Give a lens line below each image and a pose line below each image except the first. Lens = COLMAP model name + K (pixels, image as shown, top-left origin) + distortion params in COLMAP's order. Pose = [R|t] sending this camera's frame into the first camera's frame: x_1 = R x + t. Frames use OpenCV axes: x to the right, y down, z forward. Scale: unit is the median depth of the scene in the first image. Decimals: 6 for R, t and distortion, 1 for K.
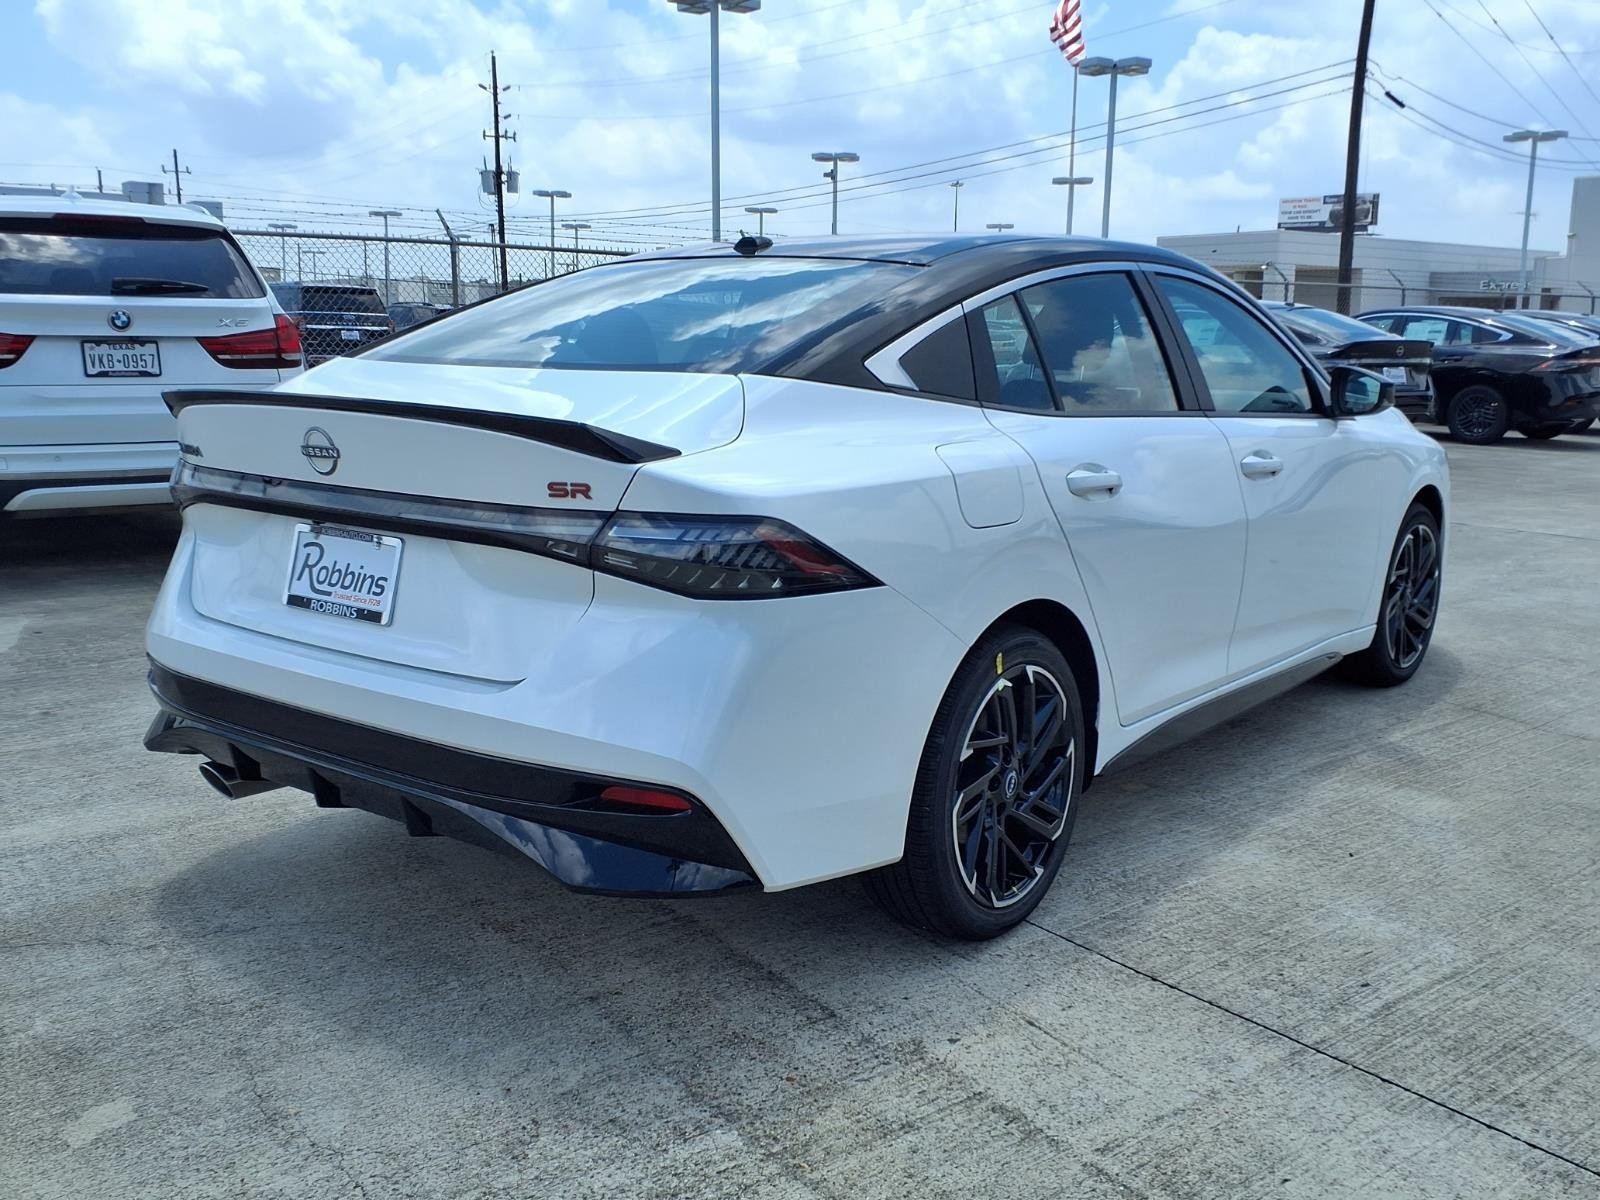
lens RADIAL K [[1494.5, 0, 829.7], [0, 1494.5, 622.7], [0, 0, 1]] dist [0.020717, 0.000000]
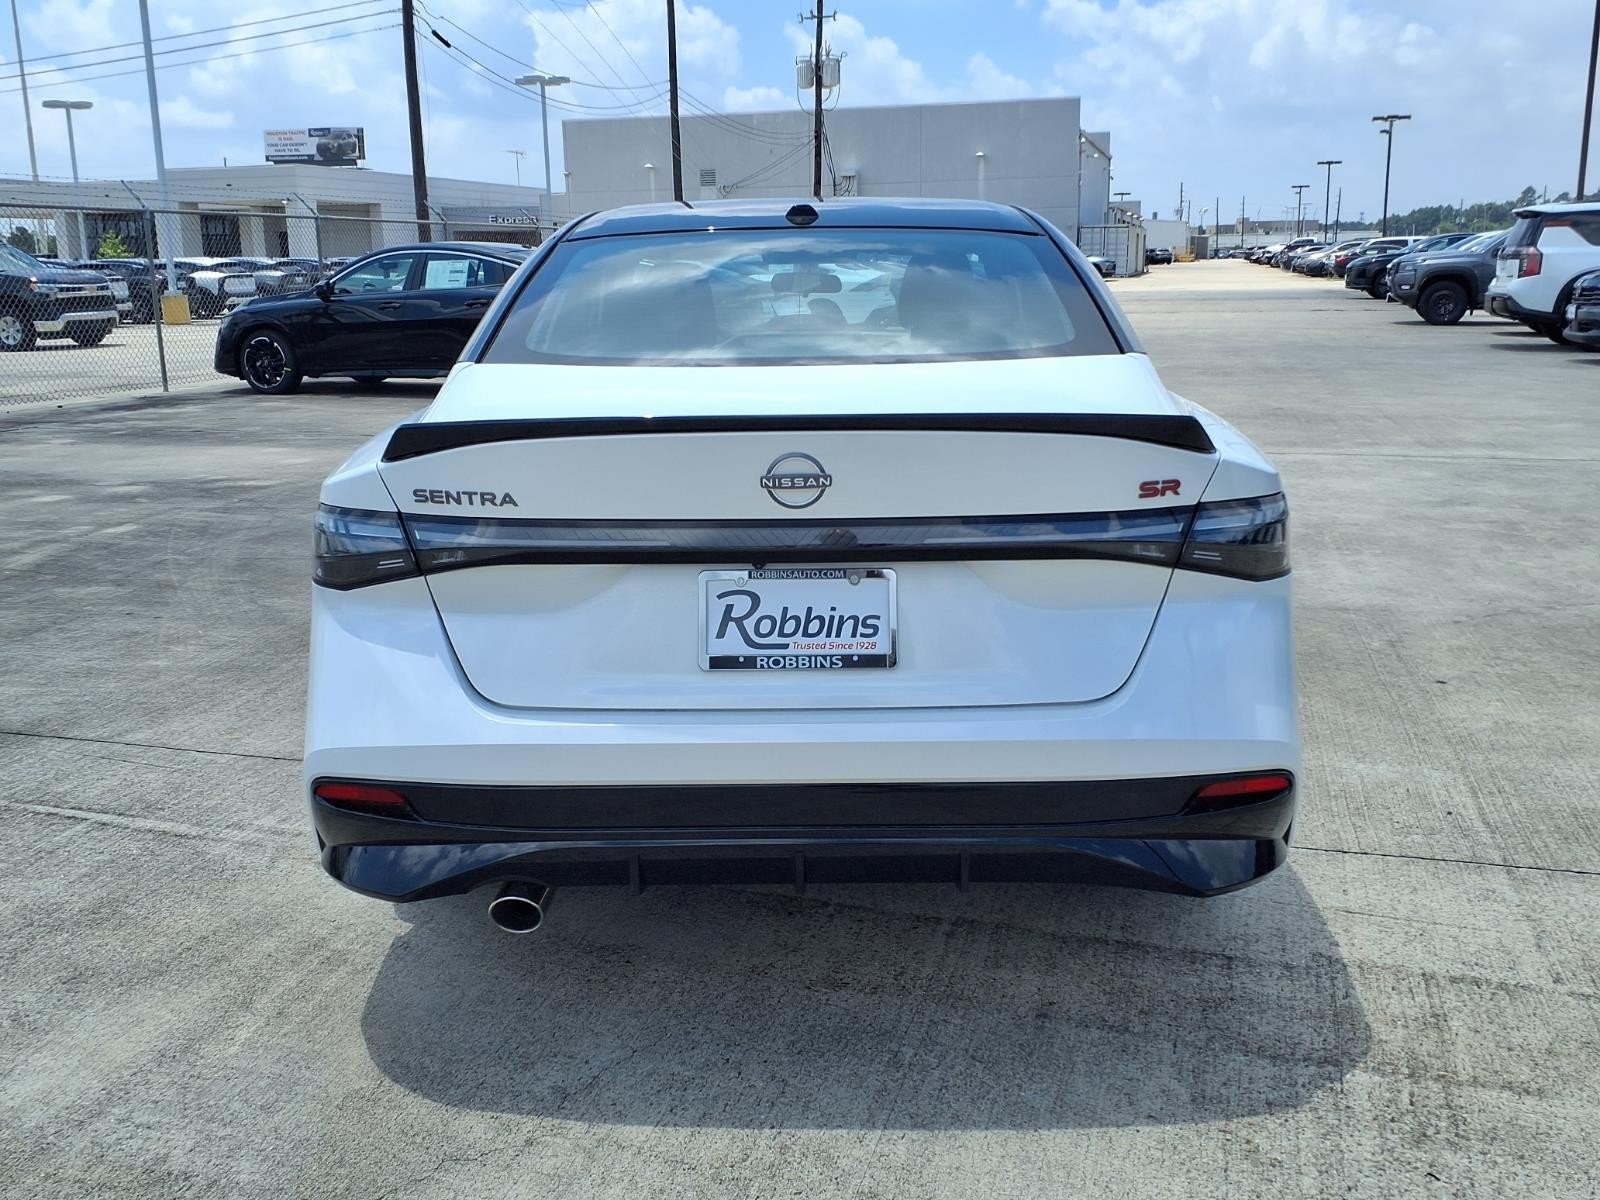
lens RADIAL K [[1494.5, 0, 824.4], [0, 1494.5, 607.2], [0, 0, 1]] dist [0.020717, 0.000000]
pose [[0.805928, -0.160881, 0.569735, -0.806074], [0.142777, 0.986780, 0.076678, -0.104467], [-0.574539, 0.019548, 0.818244, 0.299675]]
